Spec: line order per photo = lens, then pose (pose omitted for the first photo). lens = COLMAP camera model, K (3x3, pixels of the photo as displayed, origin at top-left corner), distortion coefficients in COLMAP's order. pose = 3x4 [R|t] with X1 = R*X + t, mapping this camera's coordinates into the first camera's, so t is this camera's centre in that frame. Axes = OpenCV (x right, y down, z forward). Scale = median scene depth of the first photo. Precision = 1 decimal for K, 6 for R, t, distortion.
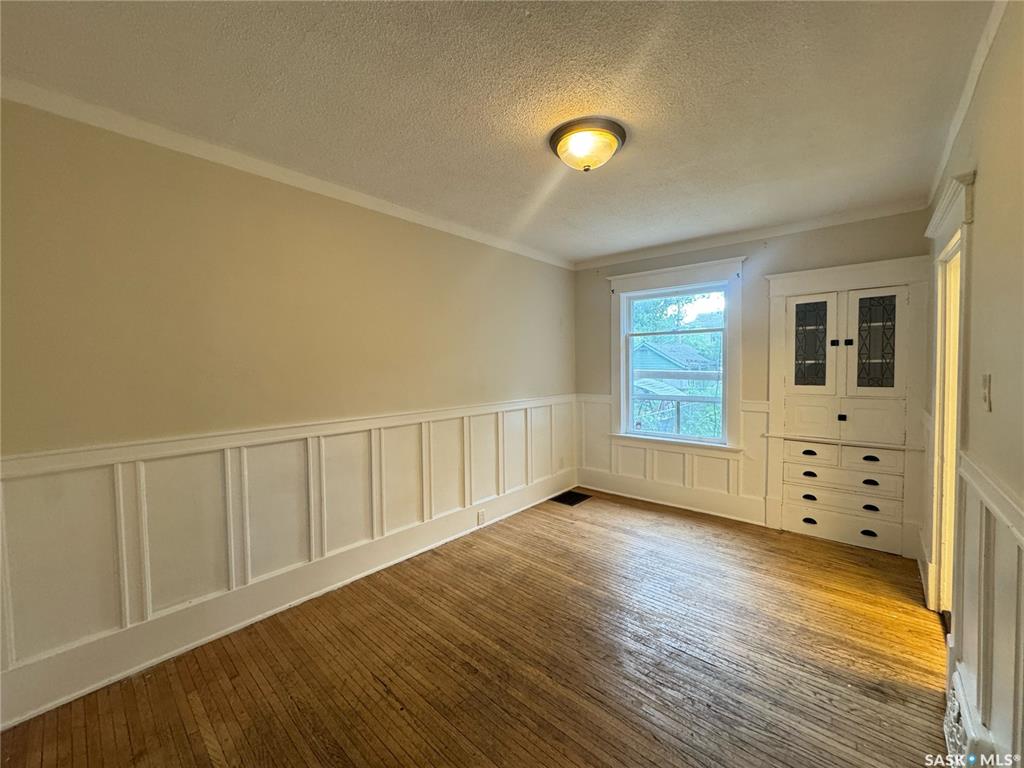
lens RADIAL K [[409.0, 0, 510.5], [0, 409.0, 382.6], [0, 0, 1]] dist [-0.002328, 0.000201]
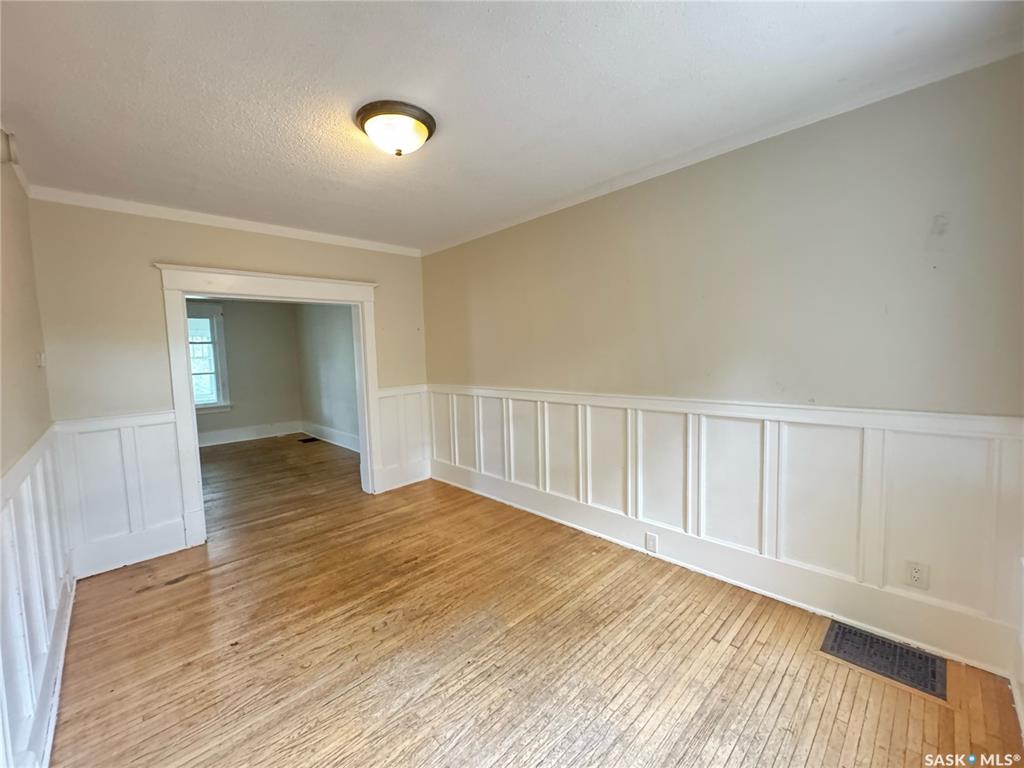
lens RADIAL K [[409.0, 0, 510.5], [0, 409.0, 382.6], [0, 0, 1]] dist [-0.002328, 0.000201]
pose [[-0.071855, 0.087407, -0.993578, 0.812684], [-0.006624, 0.996089, 0.088107, -0.045601], [0.997393, 0.012912, -0.070994, 0.920949]]
